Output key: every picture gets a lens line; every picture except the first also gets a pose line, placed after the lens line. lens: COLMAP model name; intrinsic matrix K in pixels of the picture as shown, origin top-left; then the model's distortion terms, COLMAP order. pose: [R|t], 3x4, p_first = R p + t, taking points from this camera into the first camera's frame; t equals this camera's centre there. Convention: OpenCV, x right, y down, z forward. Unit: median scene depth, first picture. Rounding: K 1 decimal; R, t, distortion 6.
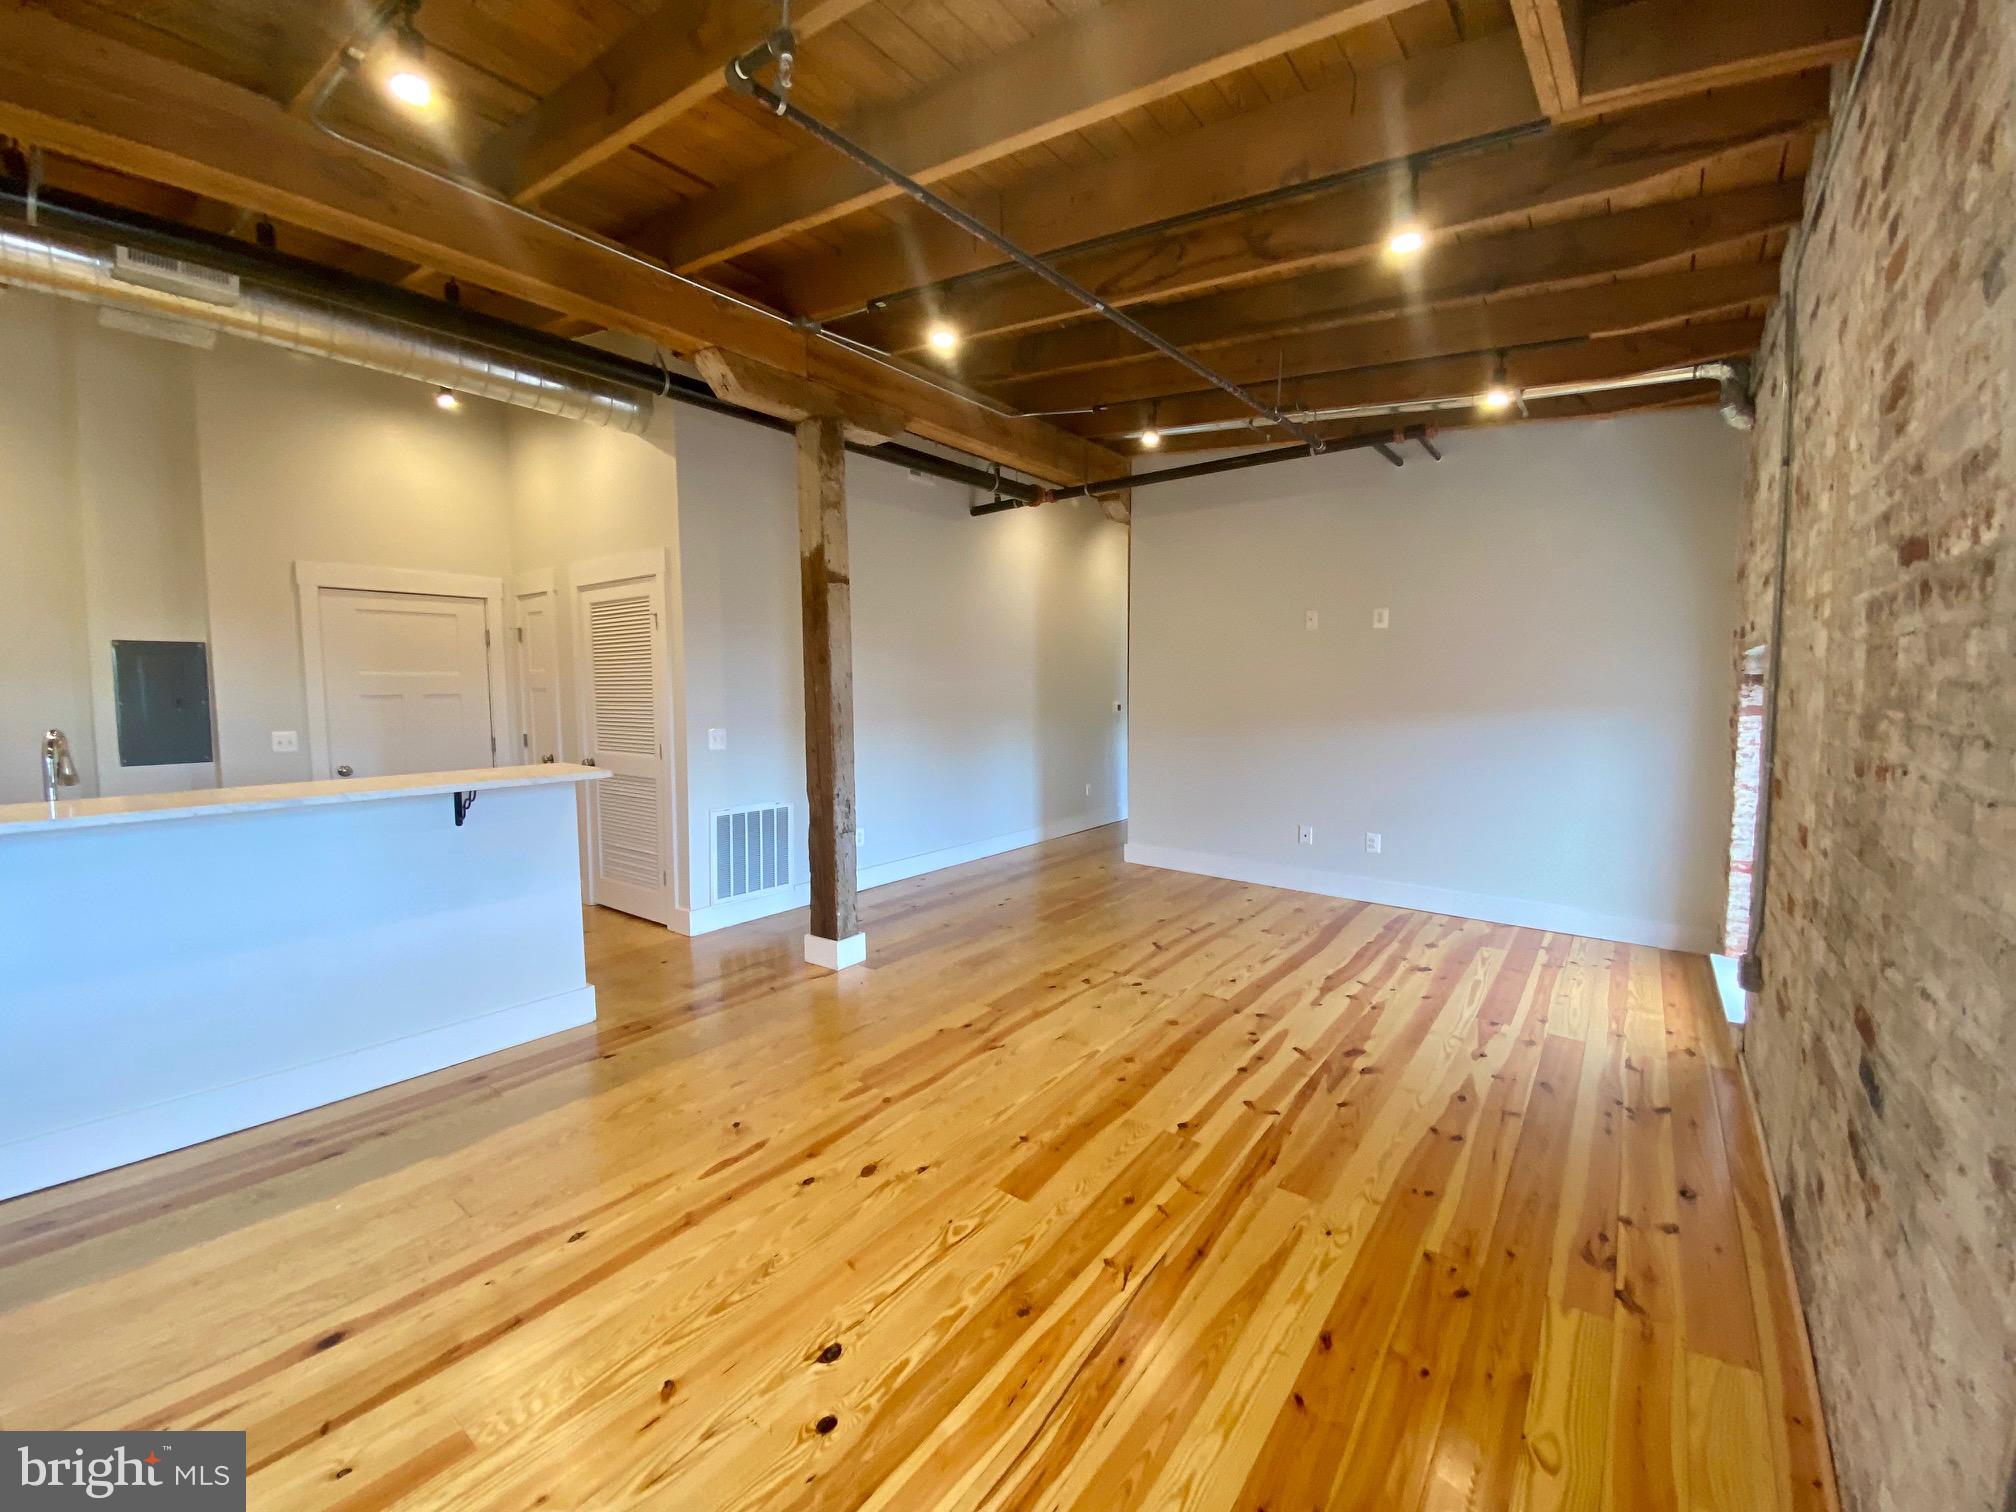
lens RADIAL K [[821.3, 0, 1010.2], [0, 821.3, 745.6], [0, 0, 1]] dist [0.017913, -0.017628]
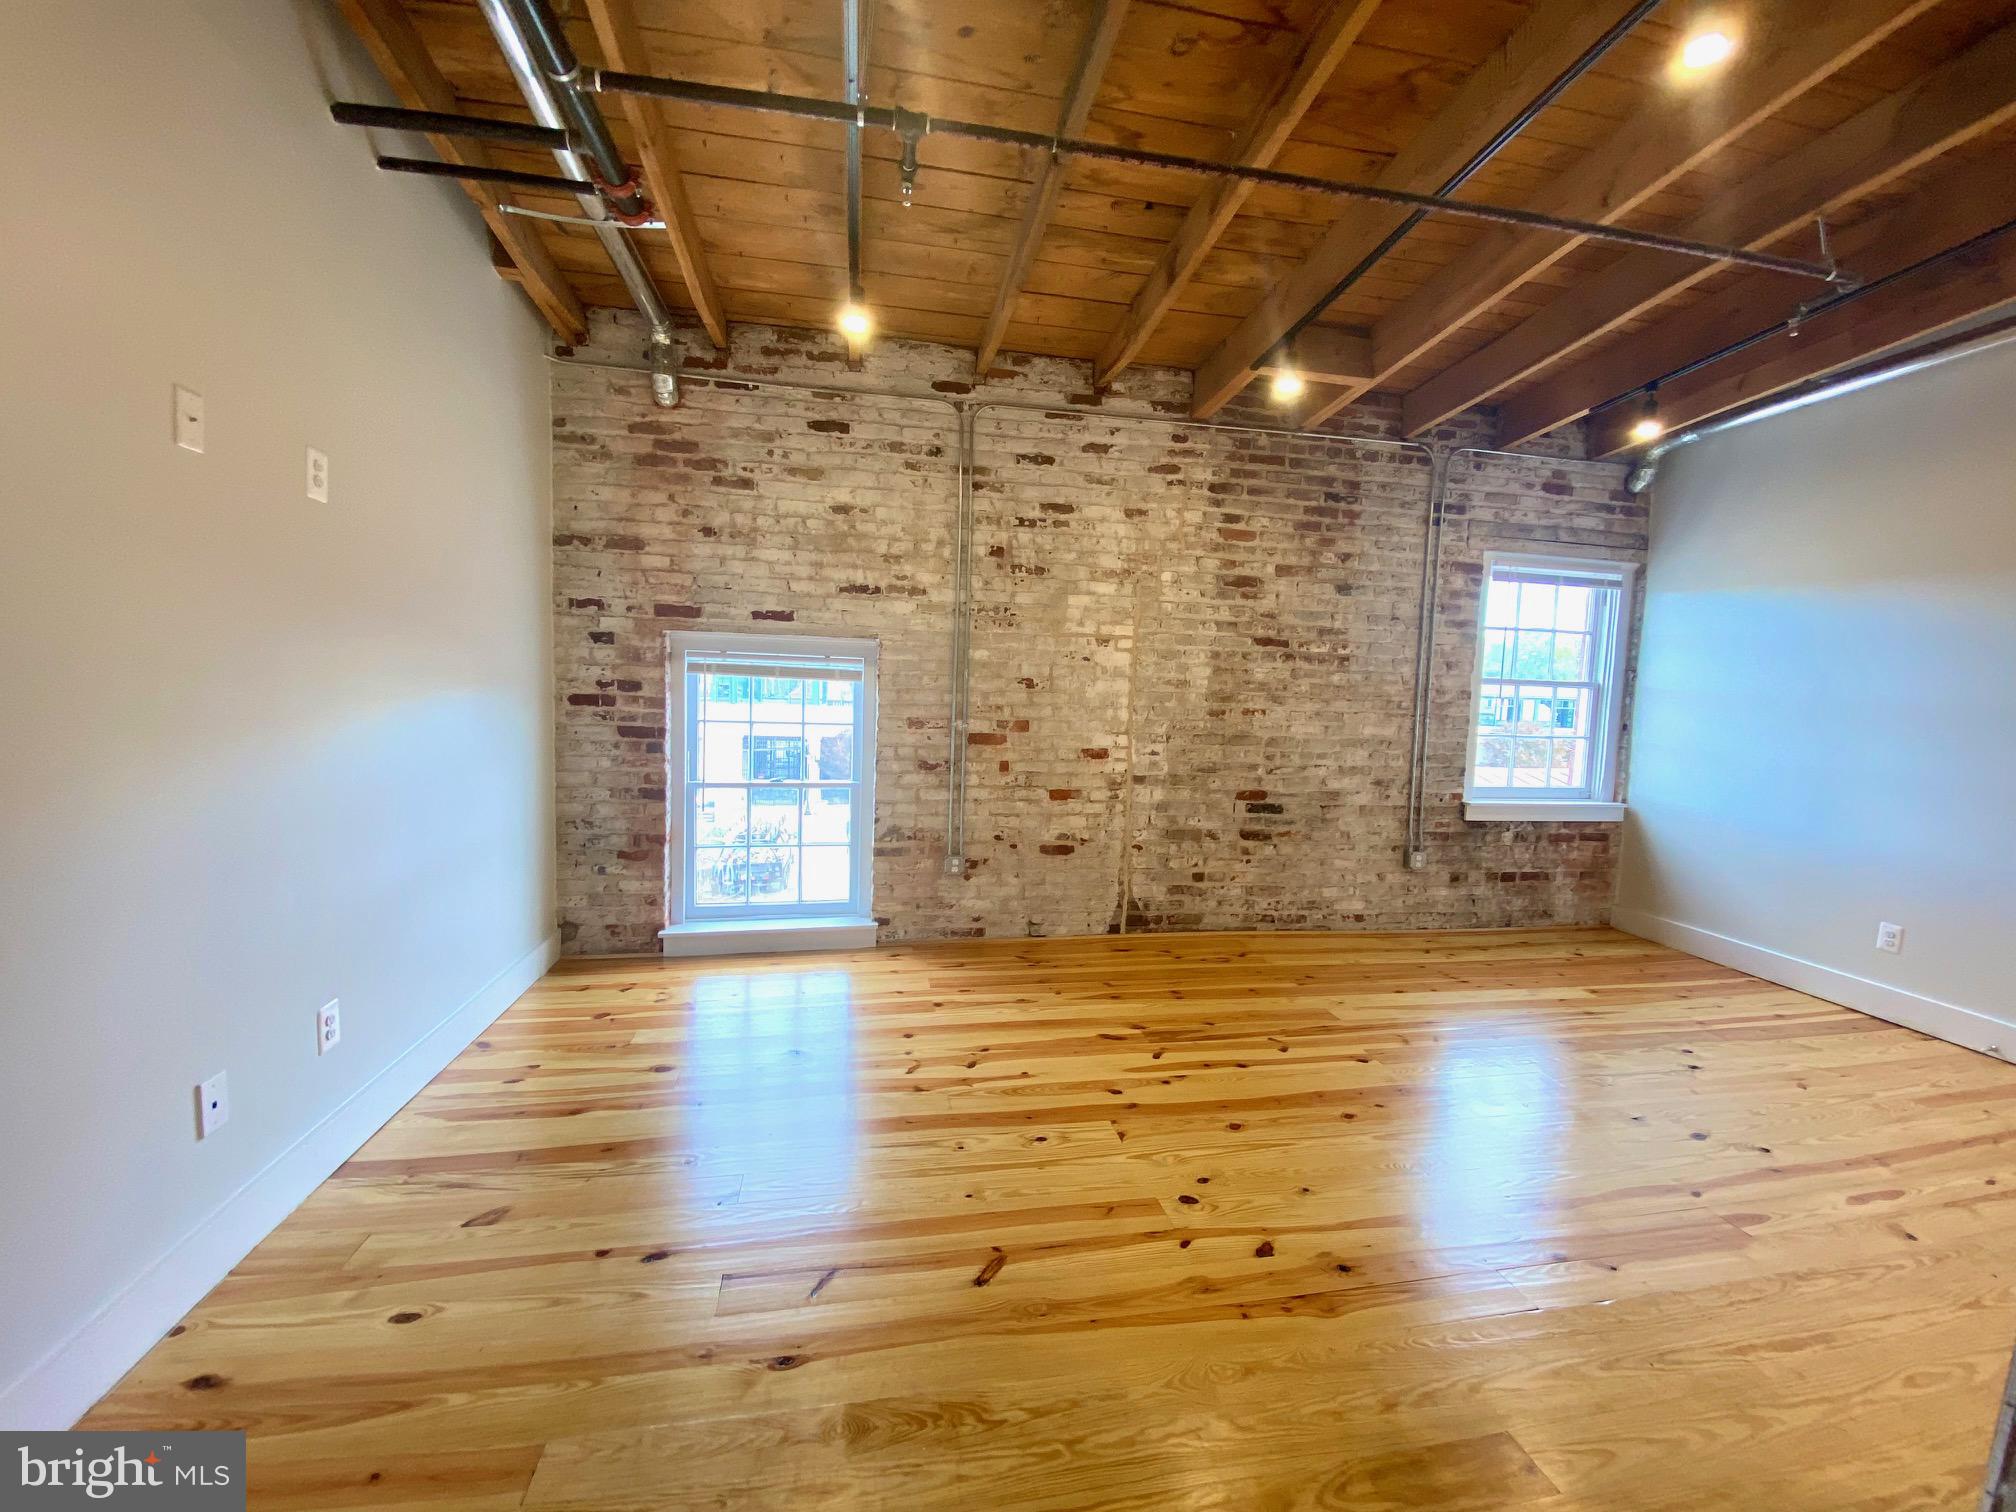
lens RADIAL K [[821.3, 0, 980.2], [0, 821.3, 755.5], [0, 0, 1]] dist [0.017913, -0.017628]
pose [[-0.730172, -0.084850, 0.677974, -0.091712], [0.018881, 0.989375, 0.144158, -0.089646], [-0.683002, 0.118061, -0.720812, 1.336163]]
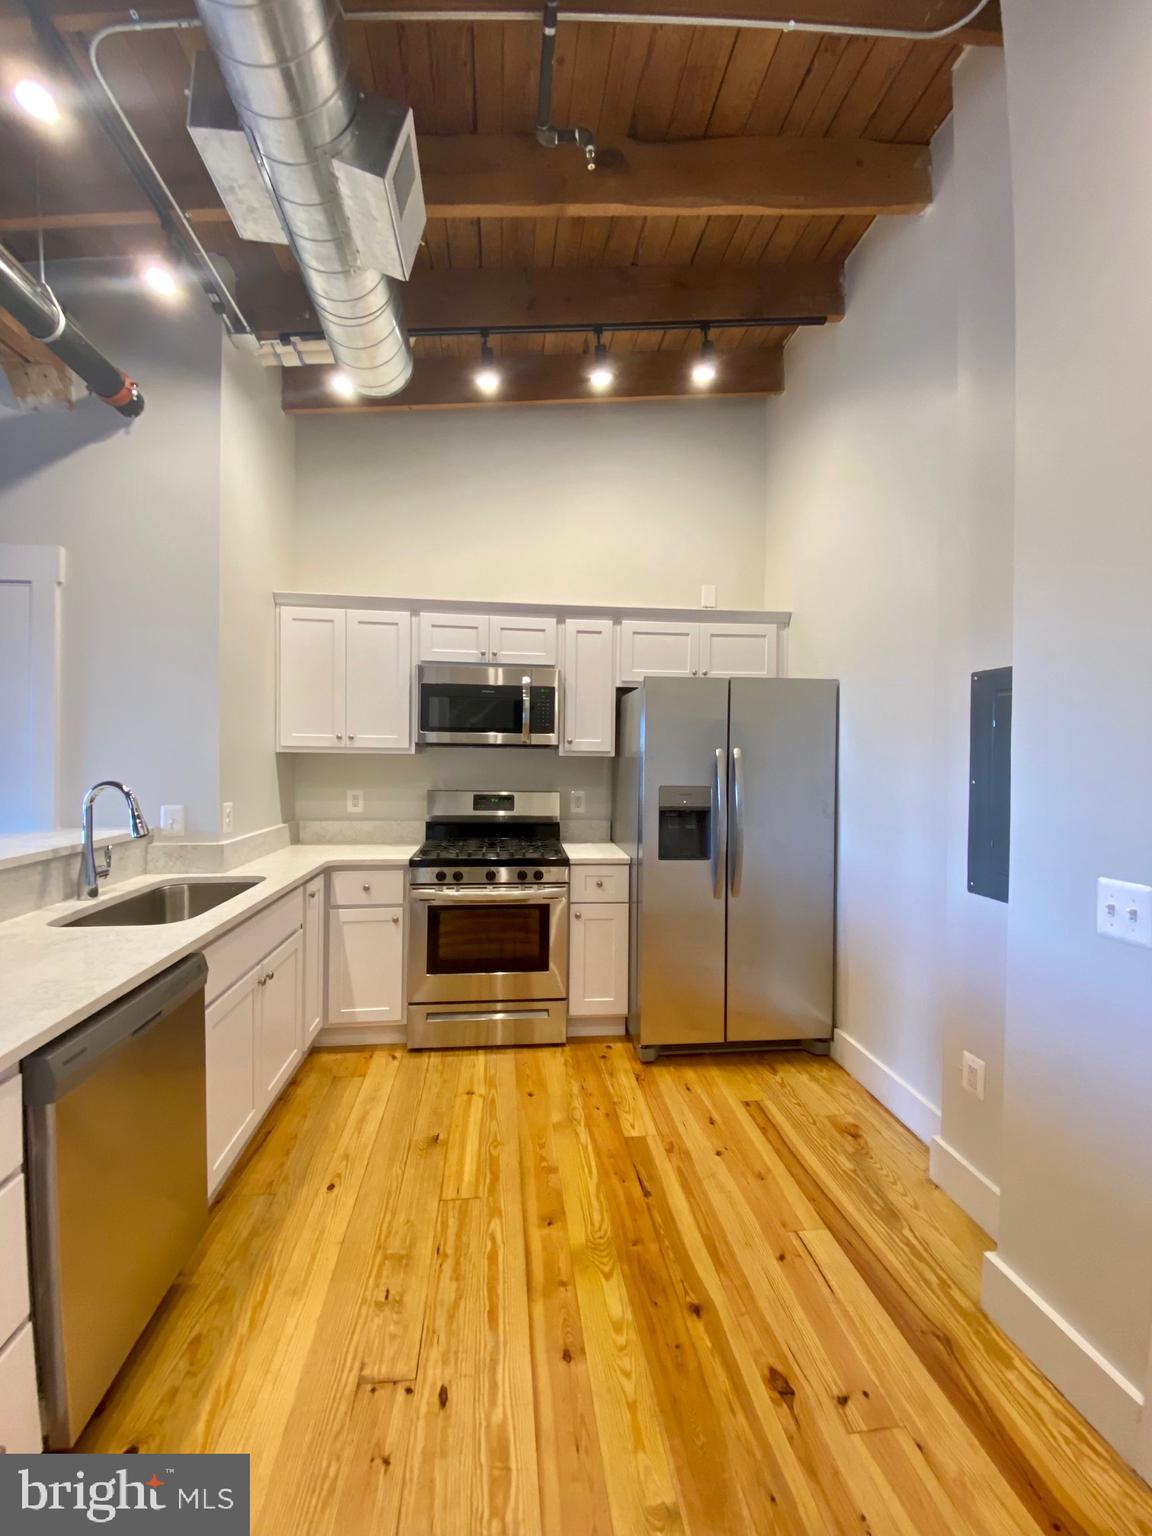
lens RADIAL K [[625.8, 0, 568.4], [0, 625.8, 766.5], [0, 0, 1]] dist [0.017913, -0.017628]
pose [[-0.723796, 0.003884, -0.690003, -0.602958], [-0.063162, 0.995413, 0.071859, -0.079839], [0.687117, 0.095593, -0.720230, 1.165039]]
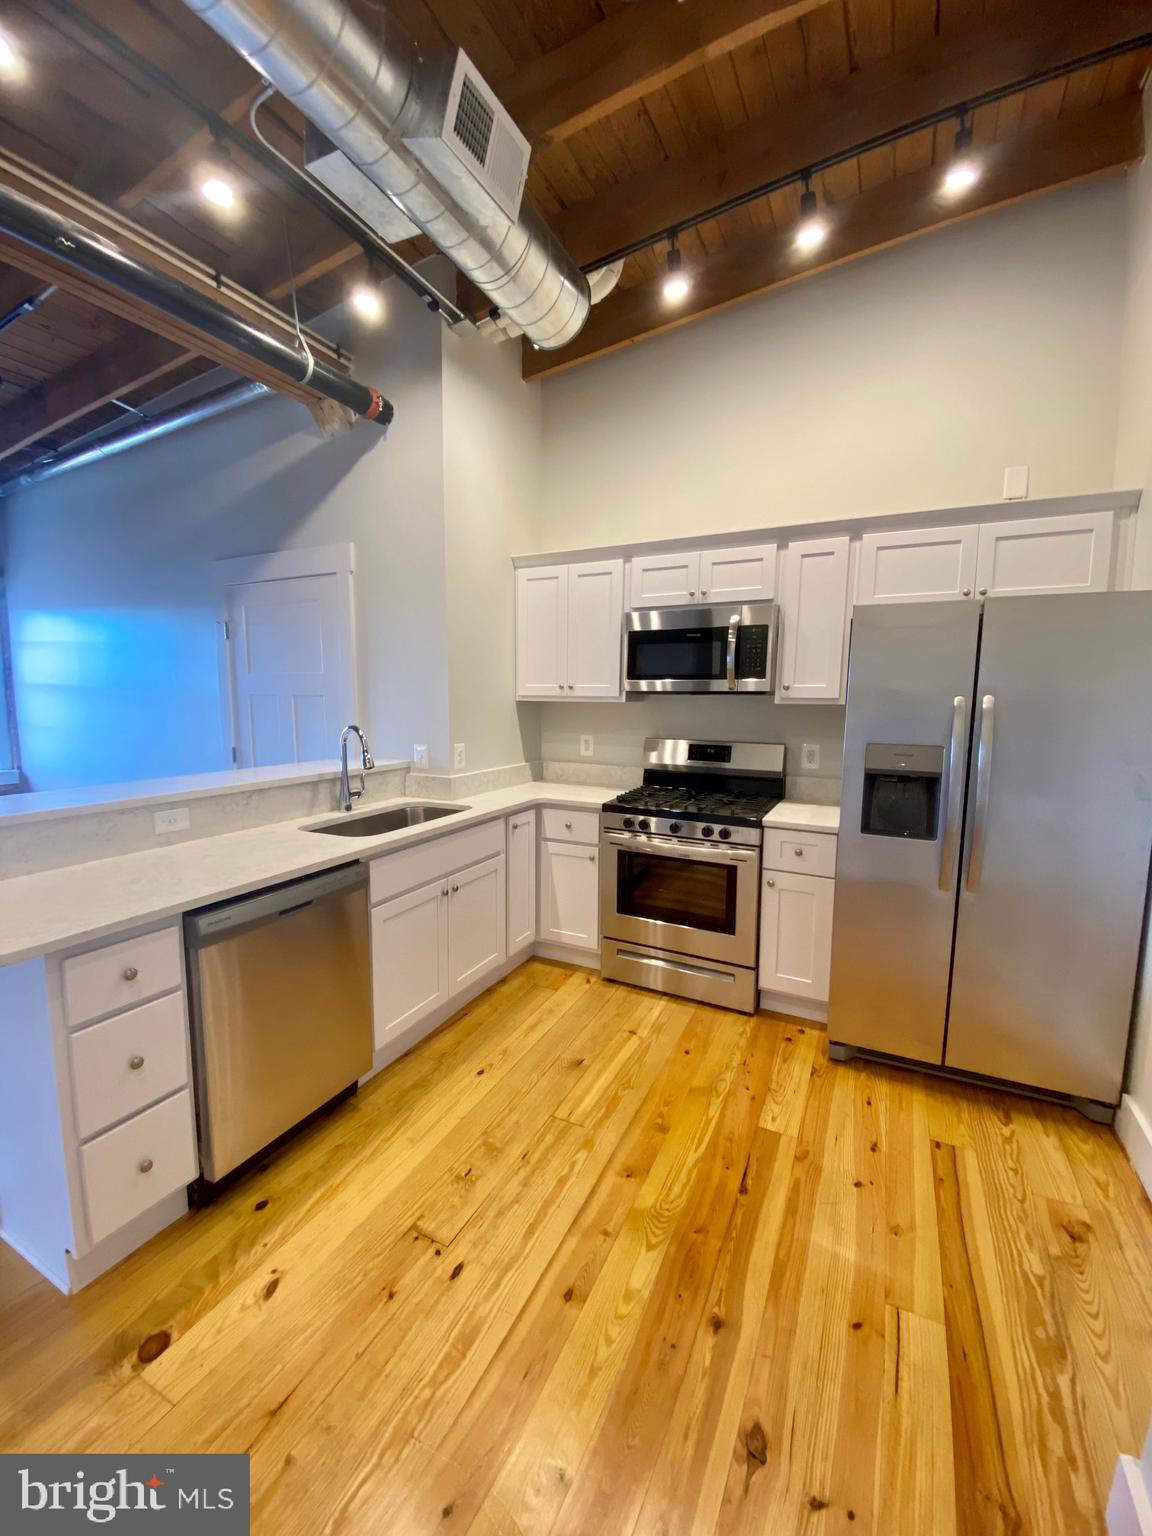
lens RADIAL K [[625.8, 0, 570.6], [0, 625.8, 766.2], [0, 0, 1]] dist [0.017913, -0.017628]
pose [[-0.981992, 0.015919, -0.188249, -0.777756], [-0.020567, 0.981512, 0.190290, -0.095693], [0.187798, 0.190735, -0.963510, 1.234246]]
